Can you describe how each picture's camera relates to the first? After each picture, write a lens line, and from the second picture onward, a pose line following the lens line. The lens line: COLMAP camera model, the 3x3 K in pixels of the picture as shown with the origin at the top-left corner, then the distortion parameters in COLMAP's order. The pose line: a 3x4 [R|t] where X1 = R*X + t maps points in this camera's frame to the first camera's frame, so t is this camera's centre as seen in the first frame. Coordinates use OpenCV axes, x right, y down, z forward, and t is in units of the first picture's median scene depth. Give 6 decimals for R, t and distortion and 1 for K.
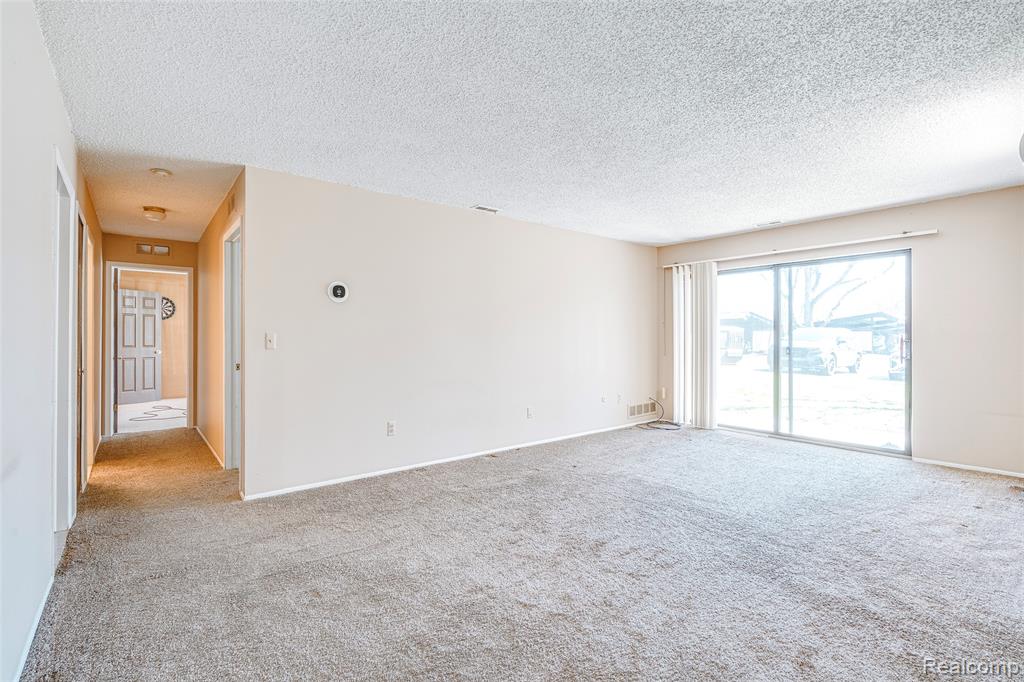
lens RADIAL K [[468.9, 0, 503.6], [0, 468.9, 336.7], [0, 0, 1]] dist [0.001063, 0.000881]
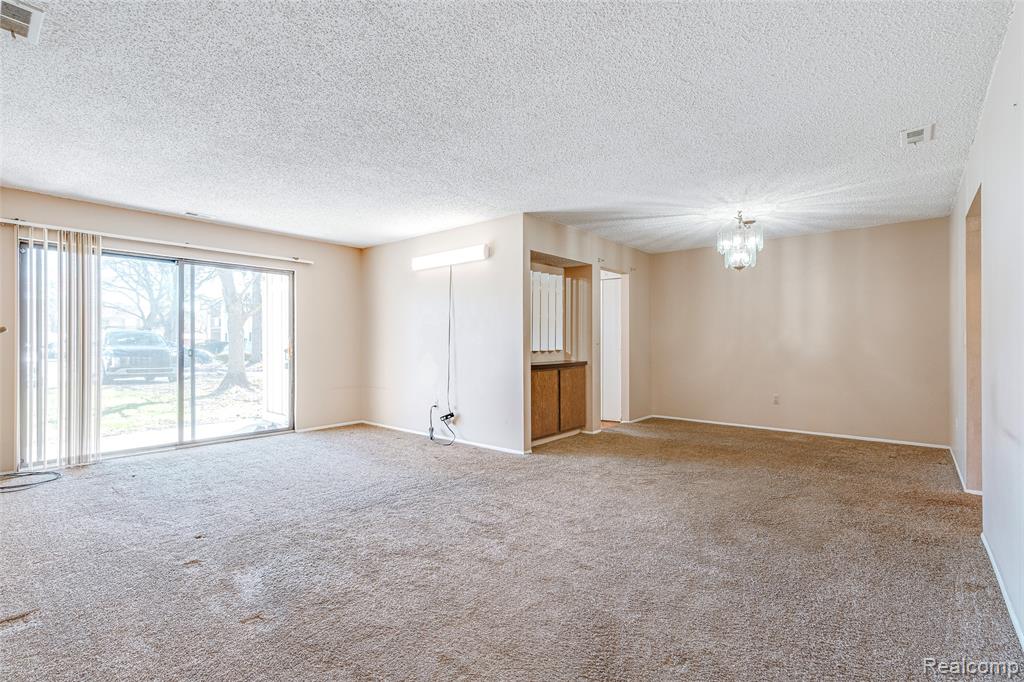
lens RADIAL K [[464.8, 0, 512.0], [0, 464.8, 341.0], [0, 0, 1]] dist [-0.002369, 0.001729]
pose [[-0.193858, 0.002962, 0.981025, -0.618104], [-0.003000, 0.999989, -0.003612, 0.011227], [-0.981025, -0.003643, -0.193847, 0.782665]]
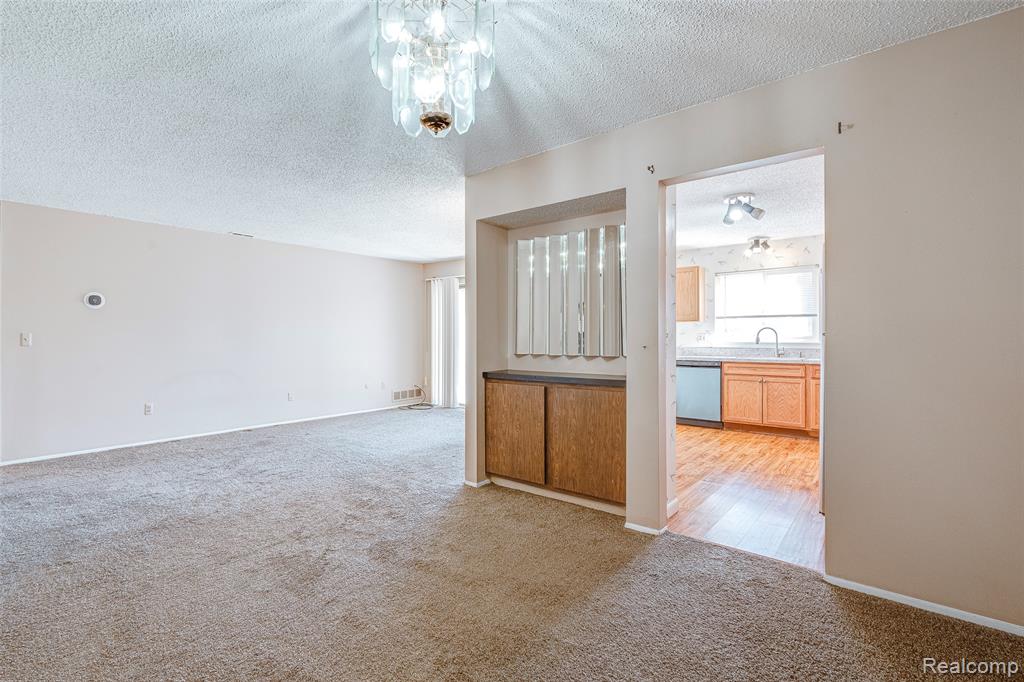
lens RADIAL K [[478.1, 0, 497.0], [0, 478.1, 335.3], [0, 0, 1]] dist [-0.005162, 0.000443]
pose [[0.978468, 0.000726, 0.206397, 0.441877], [-0.000537, 0.999999, -0.000973, -0.001381], [-0.206397, 0.000841, 0.978468, -0.474399]]
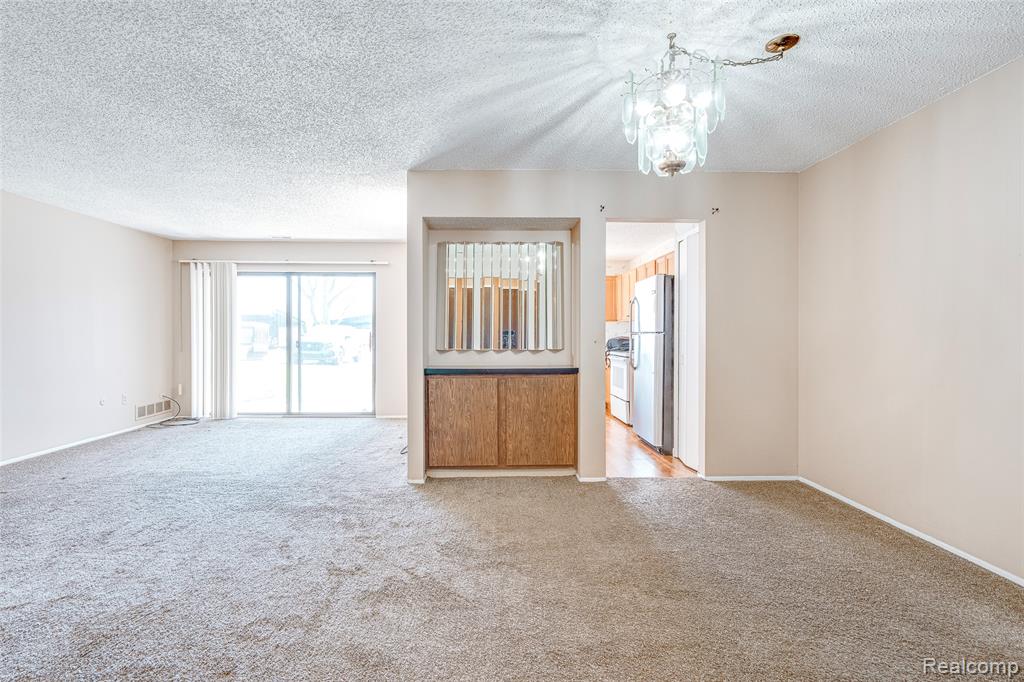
lens RADIAL K [[465.6, 0, 504.2], [0, 465.6, 336.7], [0, 0, 1]] dist [-0.002294, 0.000022]
pose [[0.593611, -0.003347, 0.804745, -0.066704], [-0.003904, 0.999968, 0.007039, -0.000517], [-0.804742, -0.007320, 0.593579, -0.210118]]
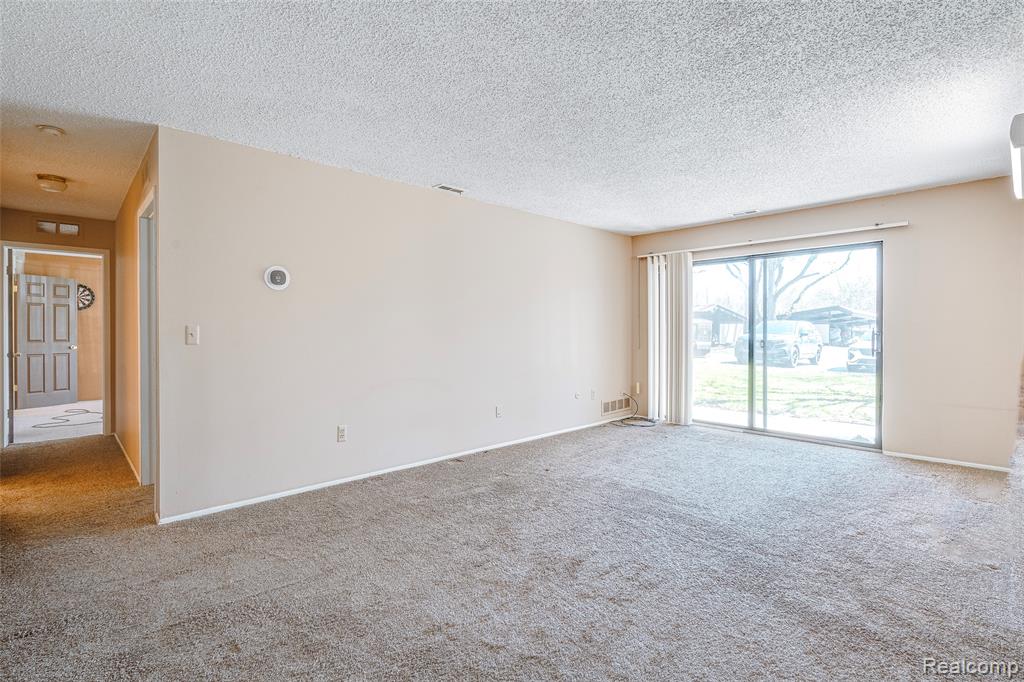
lens RADIAL K [[479.9, 0, 518.7], [0, 479.9, 333.0], [0, 0, 1]] dist [-0.000111, 0.000534]
pose [[0.995456, -0.001028, 0.095214, 0.006878], [0.000333, 0.999973, 0.007310, -0.000311], [-0.095219, -0.007245, 0.995430, 0.074162]]
